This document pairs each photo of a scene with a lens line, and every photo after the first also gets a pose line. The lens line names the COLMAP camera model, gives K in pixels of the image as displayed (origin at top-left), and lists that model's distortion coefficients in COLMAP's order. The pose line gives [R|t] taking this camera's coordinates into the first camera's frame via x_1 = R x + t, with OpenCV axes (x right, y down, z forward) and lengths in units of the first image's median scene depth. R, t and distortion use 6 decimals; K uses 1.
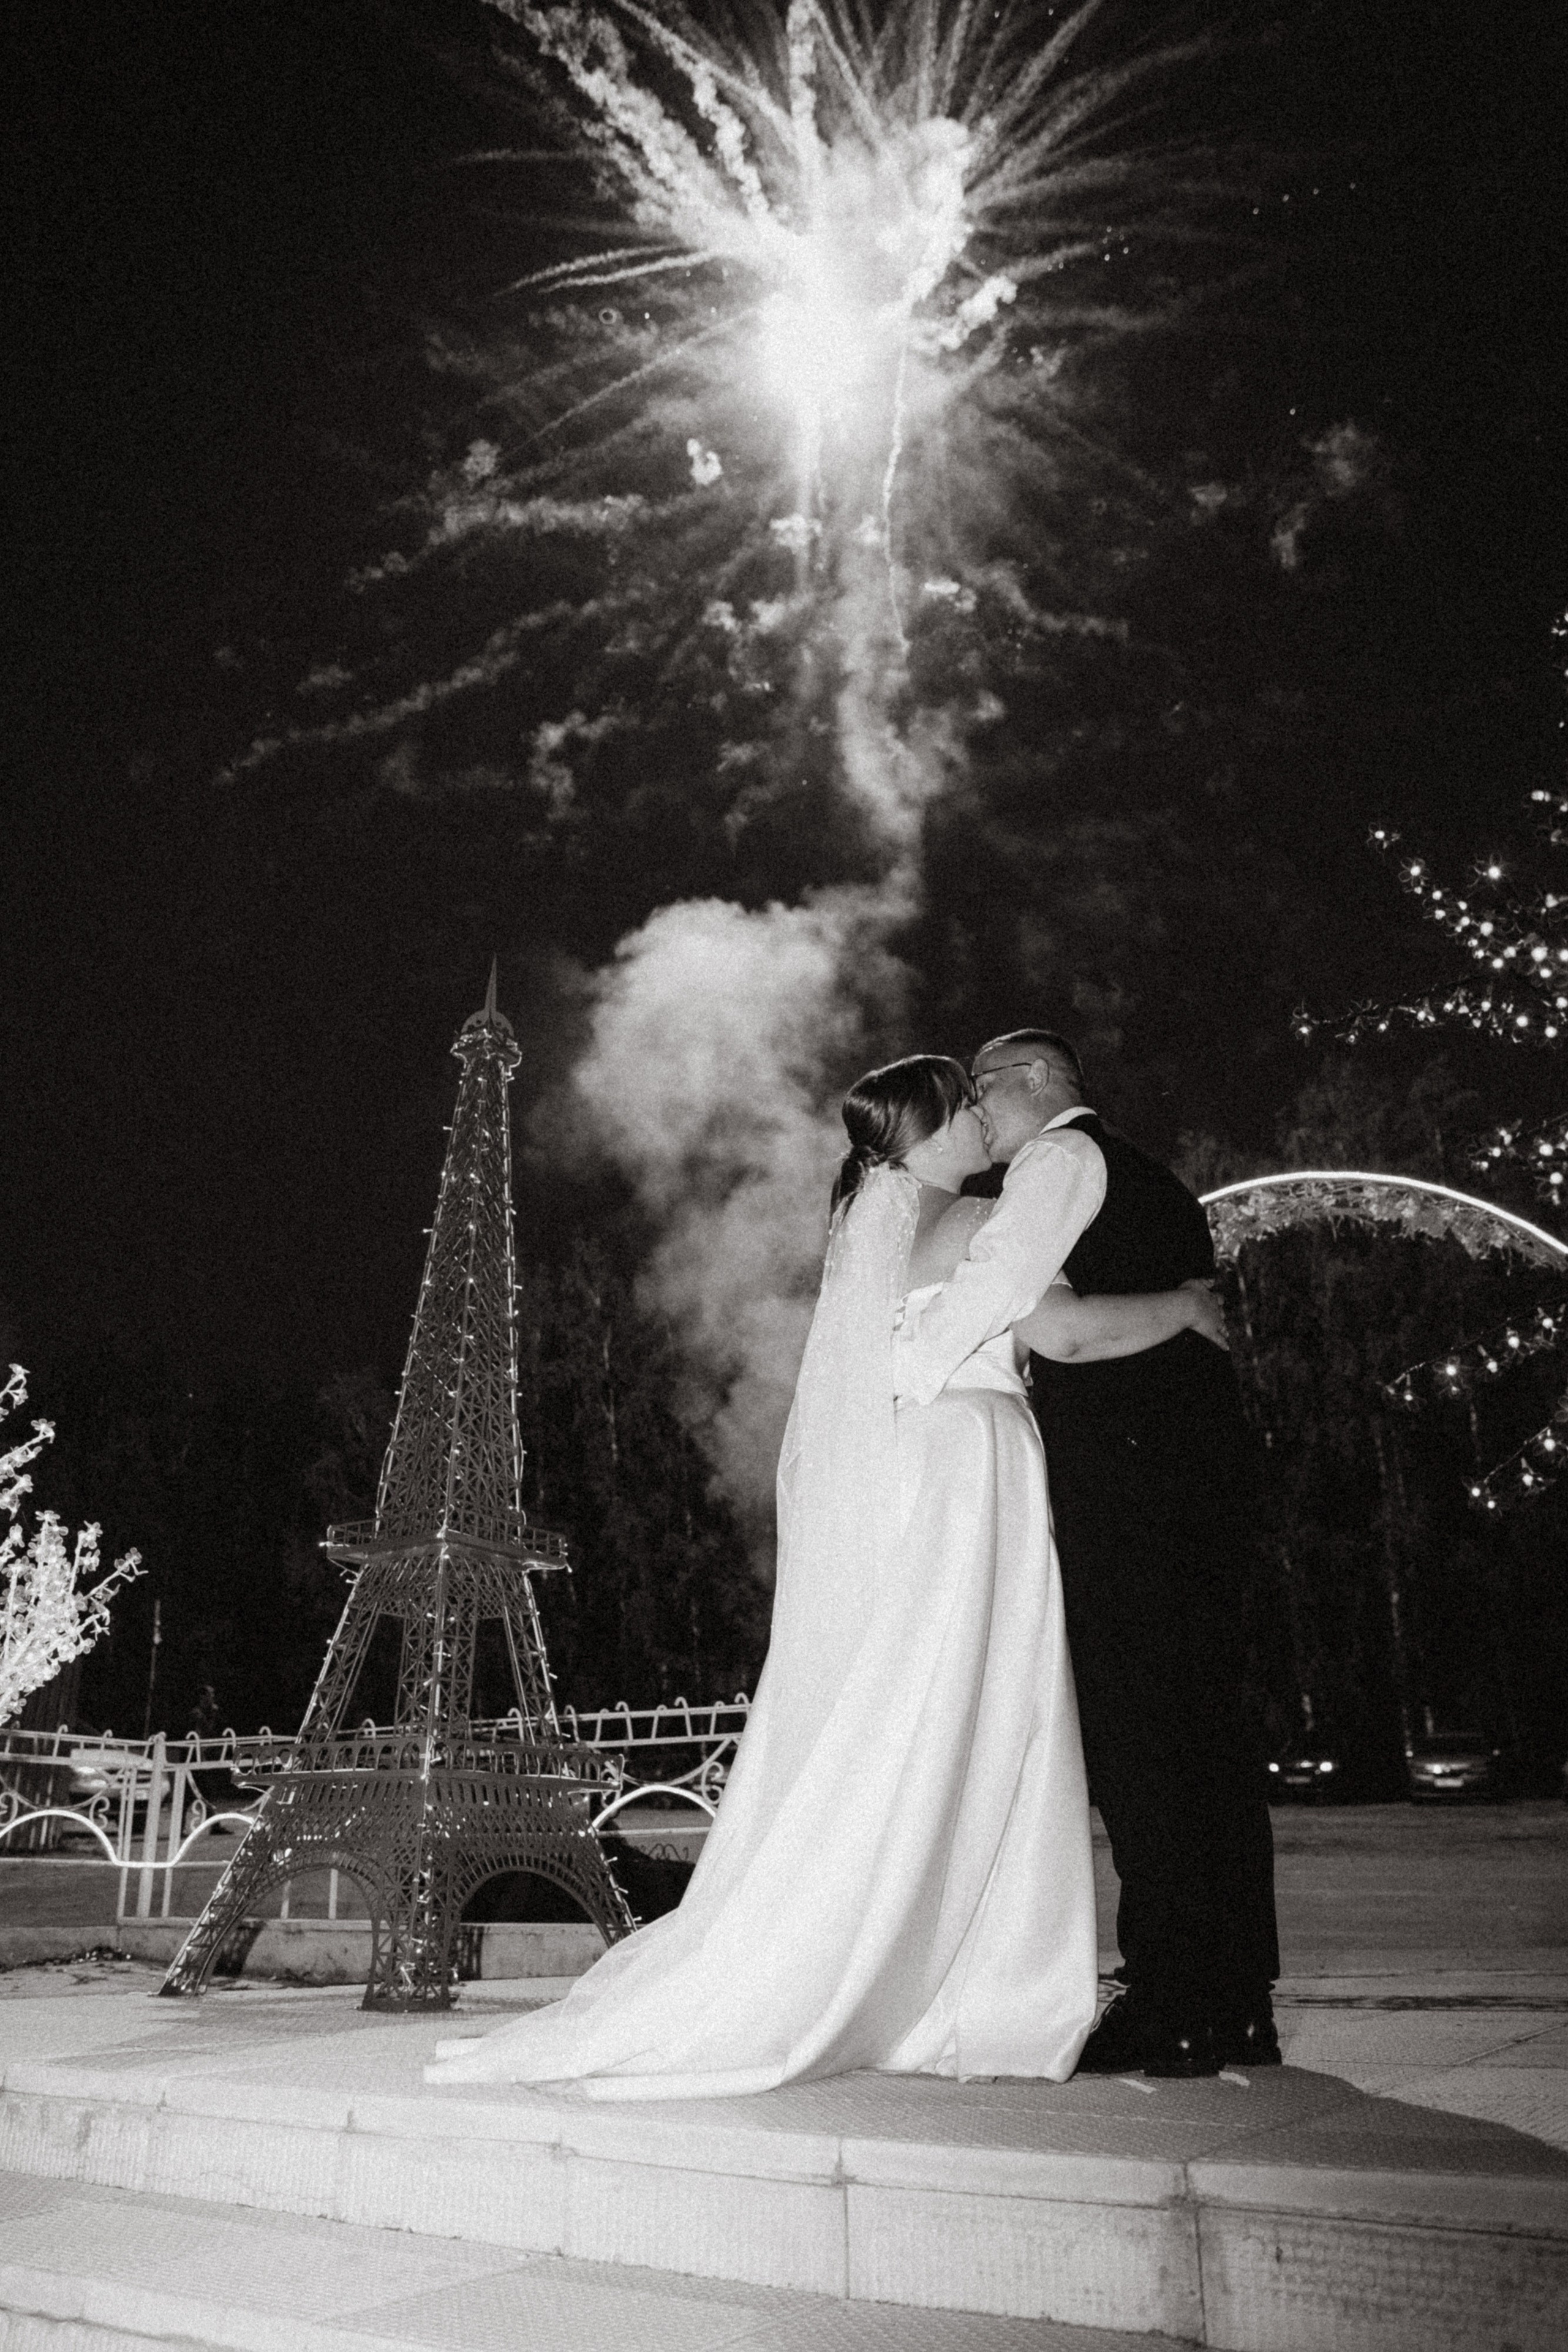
lens RADIAL K [[1638.4, 0, 784.0], [0, 1638.4, 1176.0], [0, 0, 1]] dist [-0.141348, 0.088024]
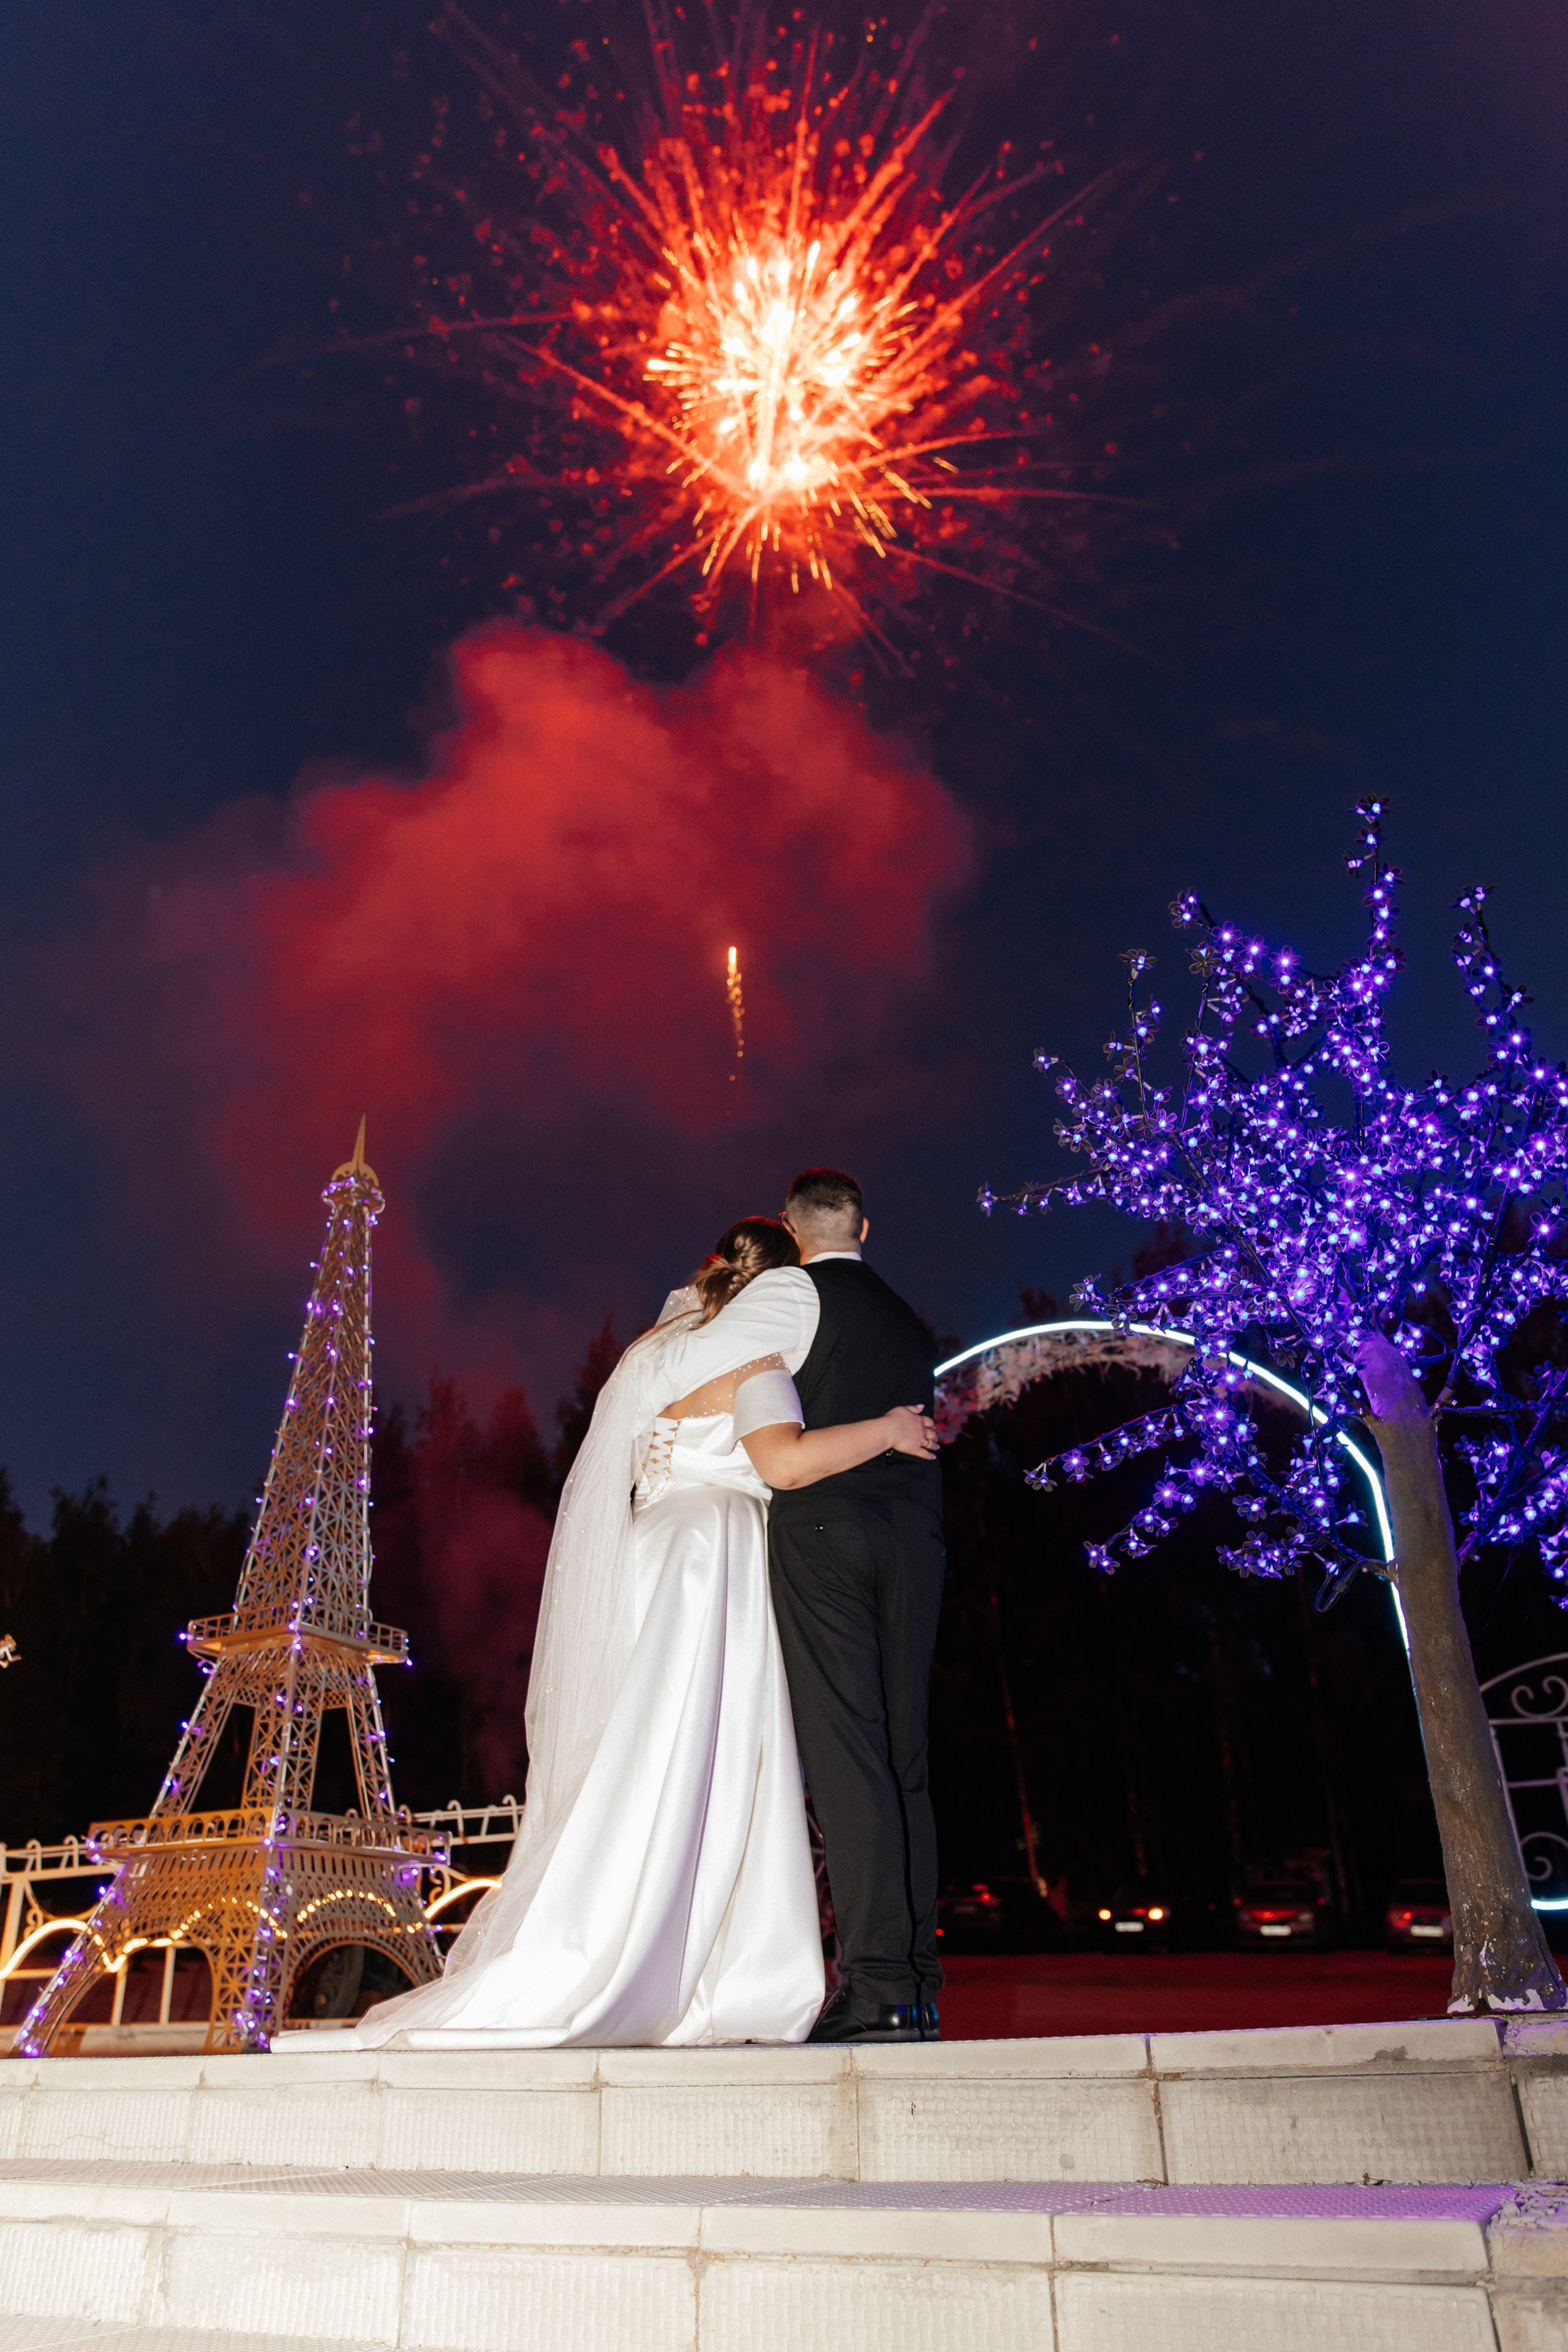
lens RADIAL K [[1633.1, 0, 783.1], [0, 1633.1, 1205.1], [0, 0, 1]] dist [-0.044743, 0.001731]
pose [[0.996378, 0.027853, 0.080349, 0.026047], [-0.021809, 0.996934, -0.075141, 0.007041], [-0.082196, 0.073117, 0.993930, -0.158823]]
